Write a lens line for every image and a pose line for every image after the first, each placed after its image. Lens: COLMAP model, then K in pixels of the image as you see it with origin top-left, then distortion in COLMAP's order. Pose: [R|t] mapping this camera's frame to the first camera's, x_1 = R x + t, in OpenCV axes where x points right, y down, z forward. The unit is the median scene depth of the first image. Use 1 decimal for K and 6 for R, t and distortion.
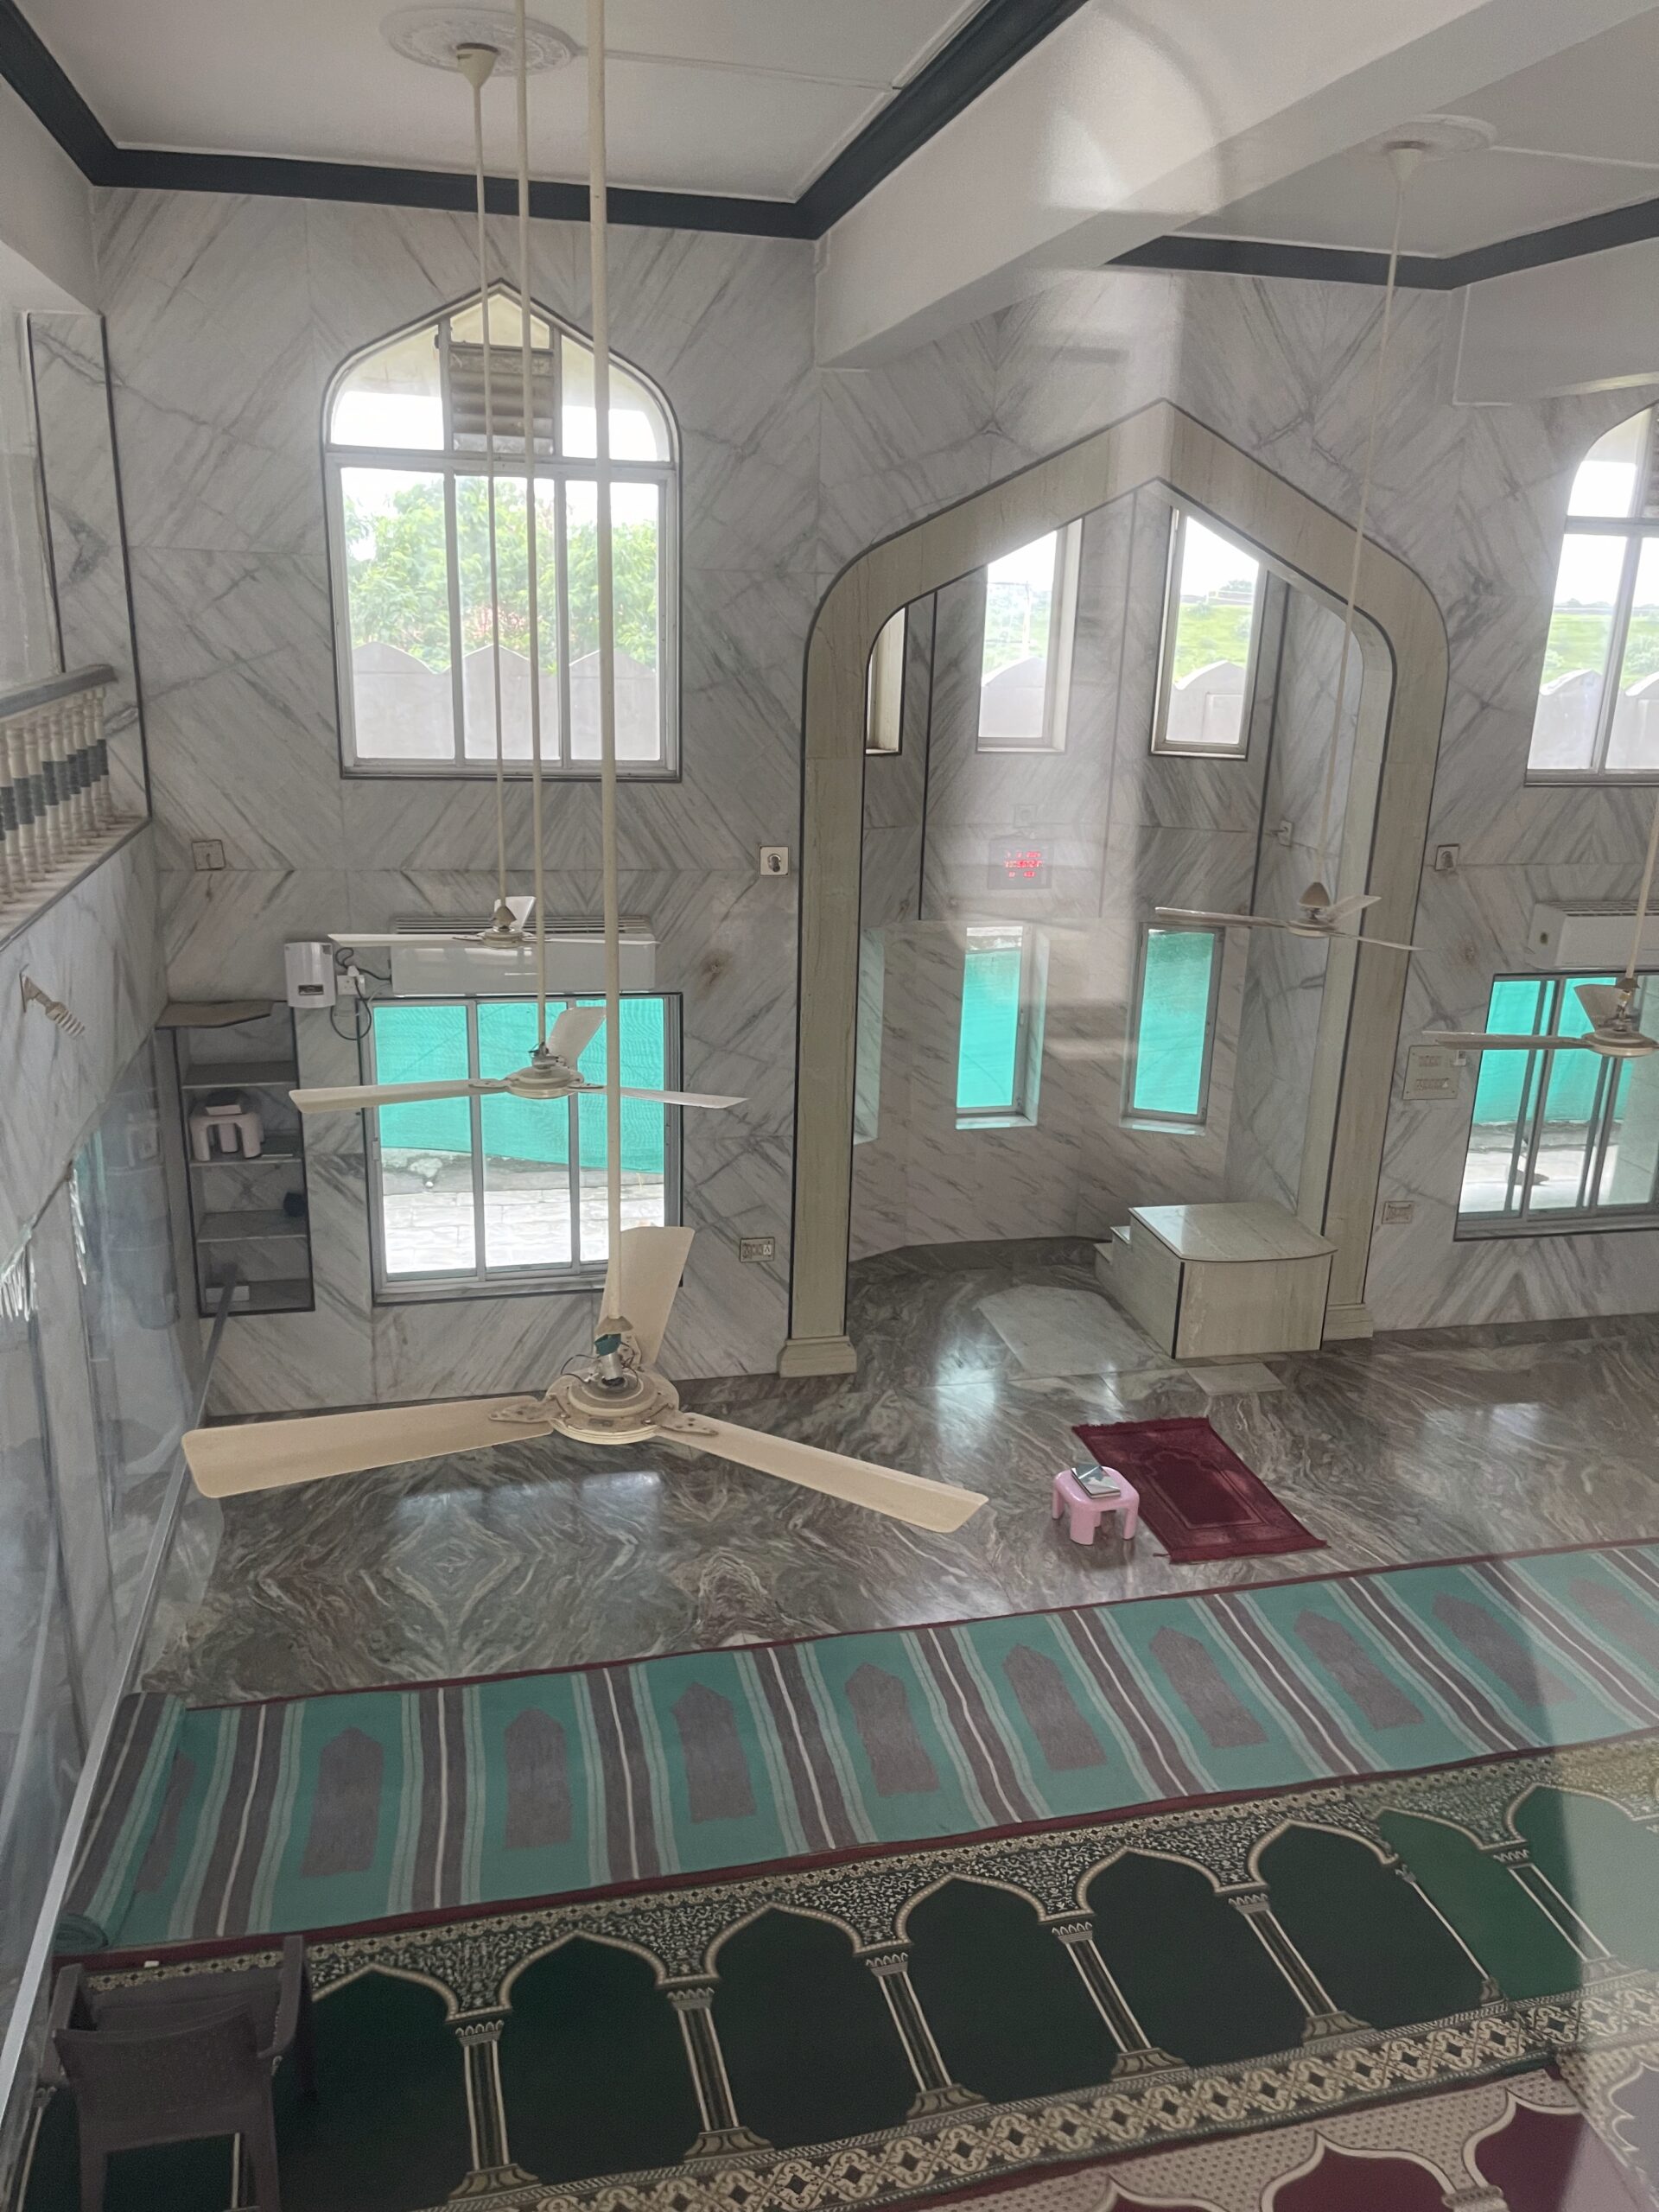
lens RADIAL K [[1652.1, 0, 827.2], [0, 1652.1, 1111.1], [0, 0, 1]] dist [0.024407, -0.011574]
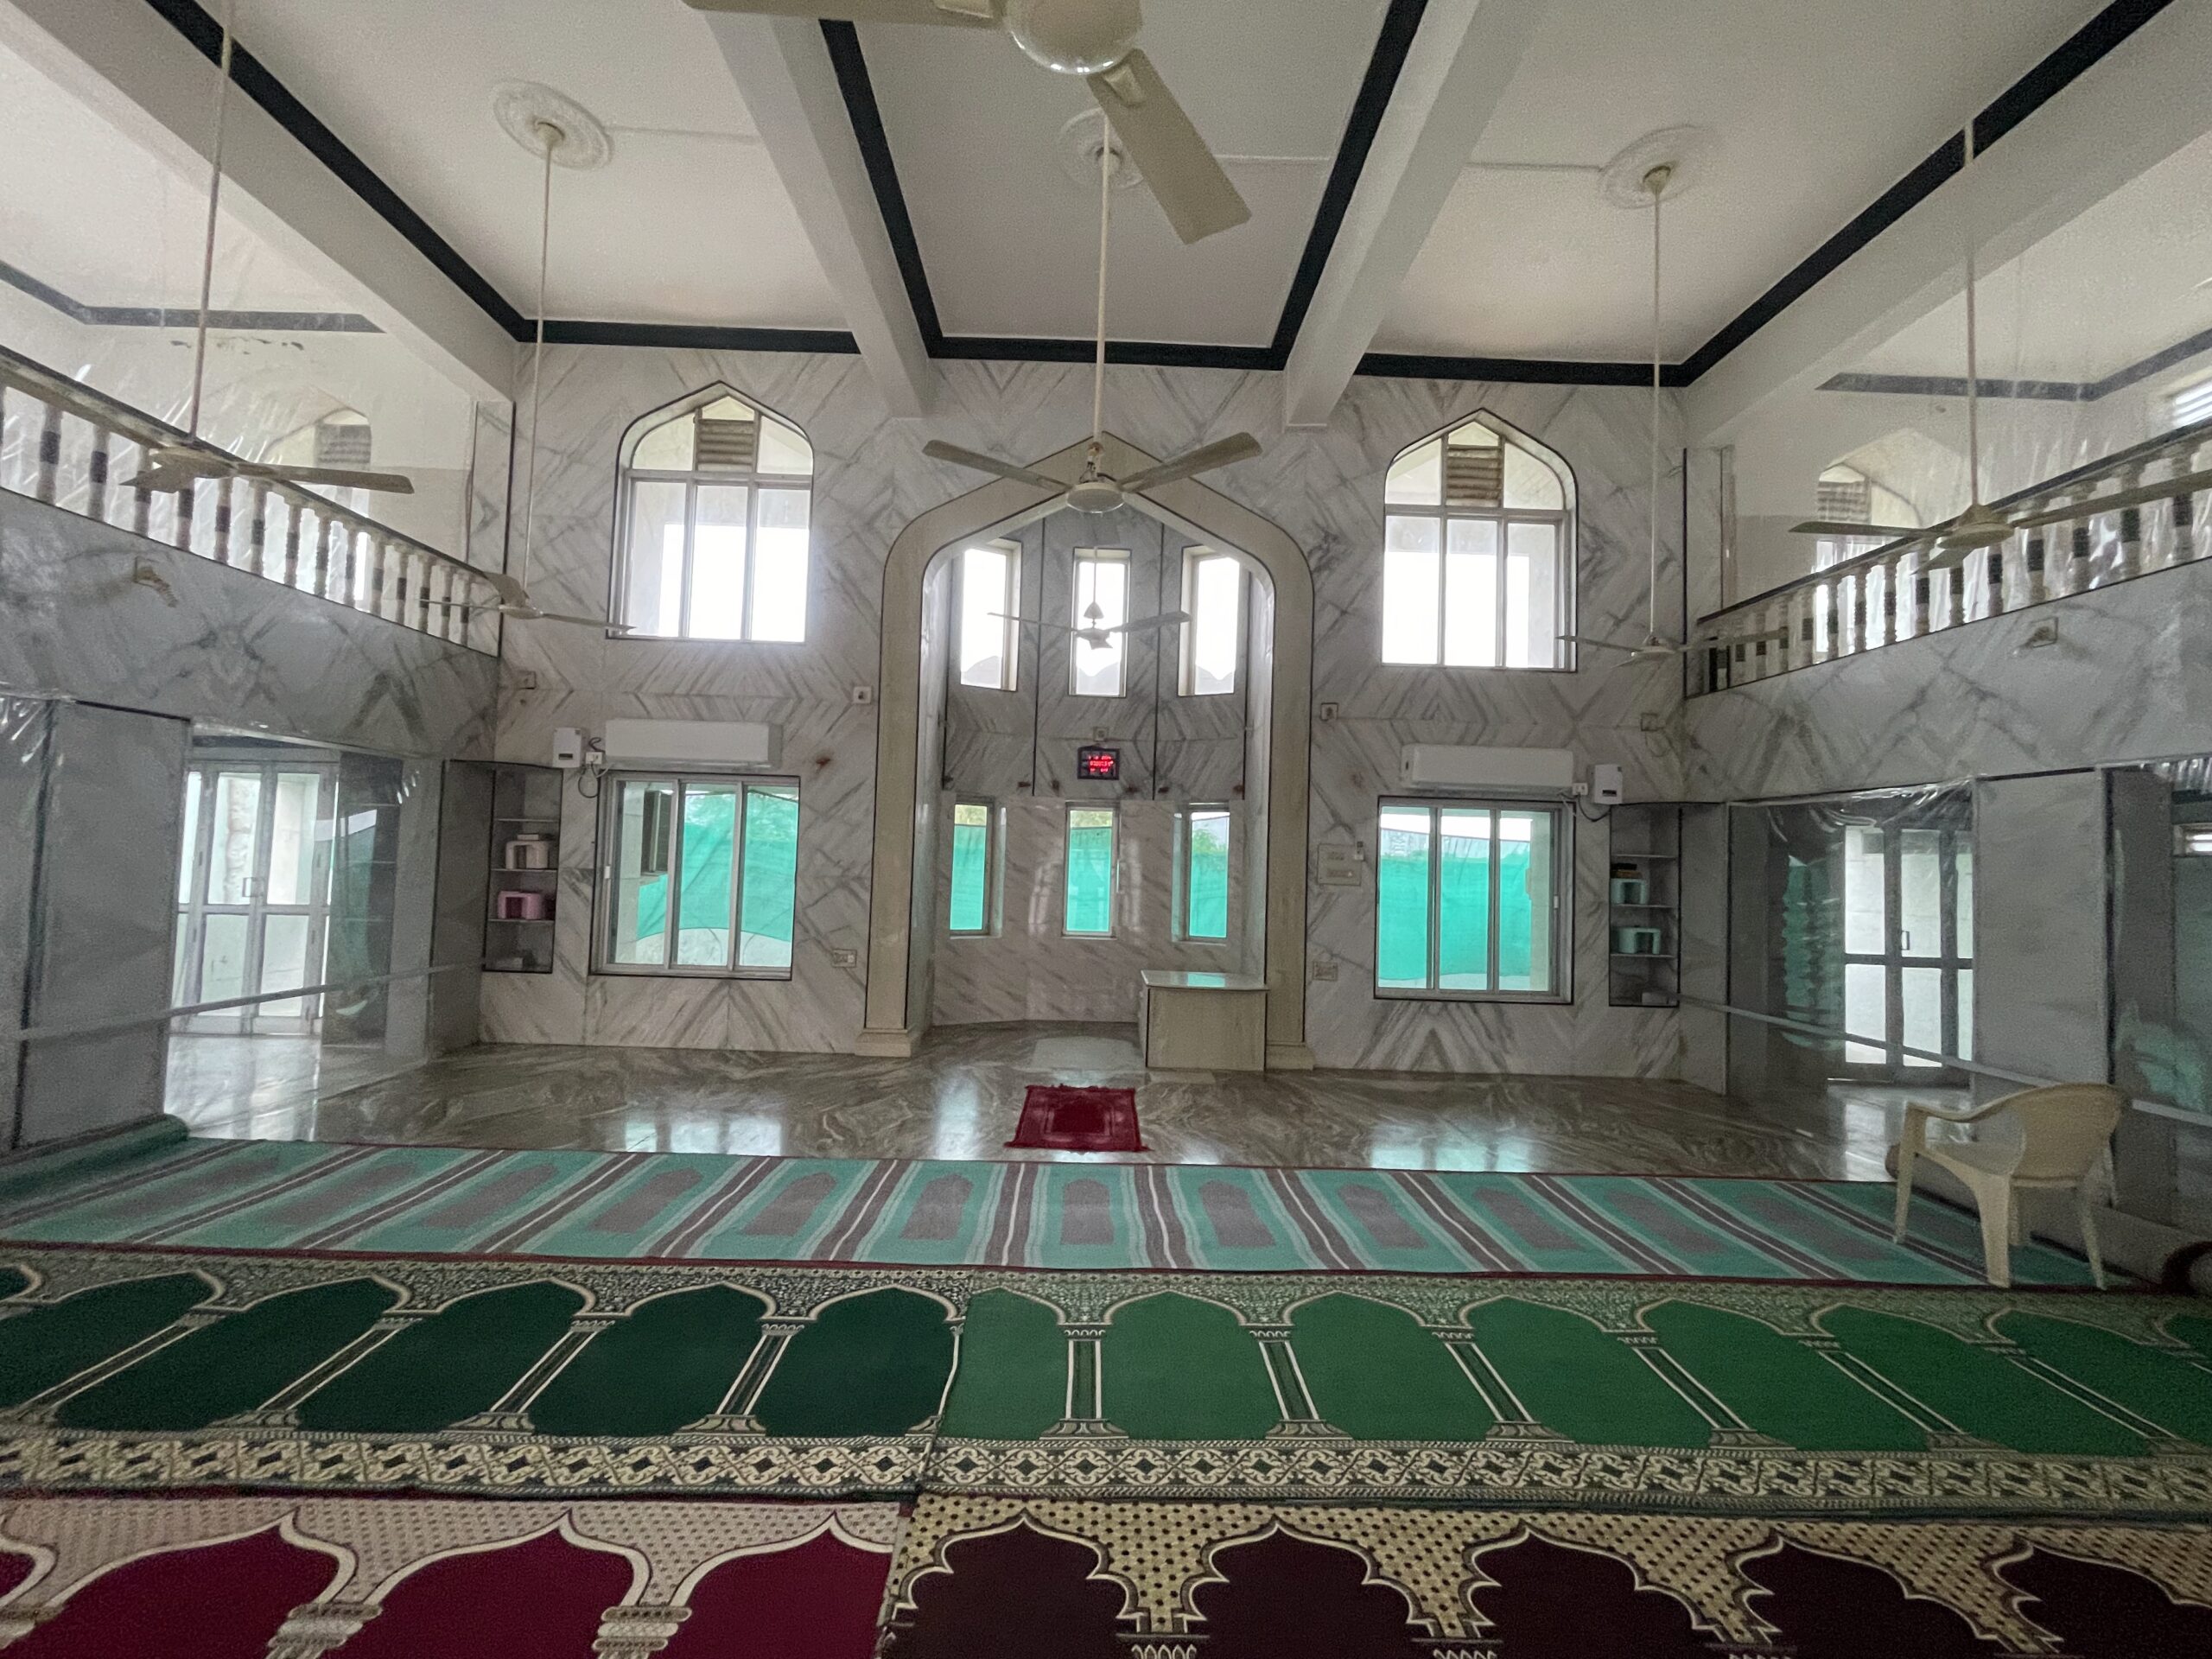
lens RADIAL K [[890.2, 0, 1105.3], [0, 890.2, 825.9], [0, 0, 1]] dist [-0.000350, -0.000097]
pose [[0.978375, -0.006989, -0.206722, 0.378375], [-0.064249, 0.939721, -0.335851, 0.243286], [0.196608, 0.341870, 0.918951, 0.300626]]
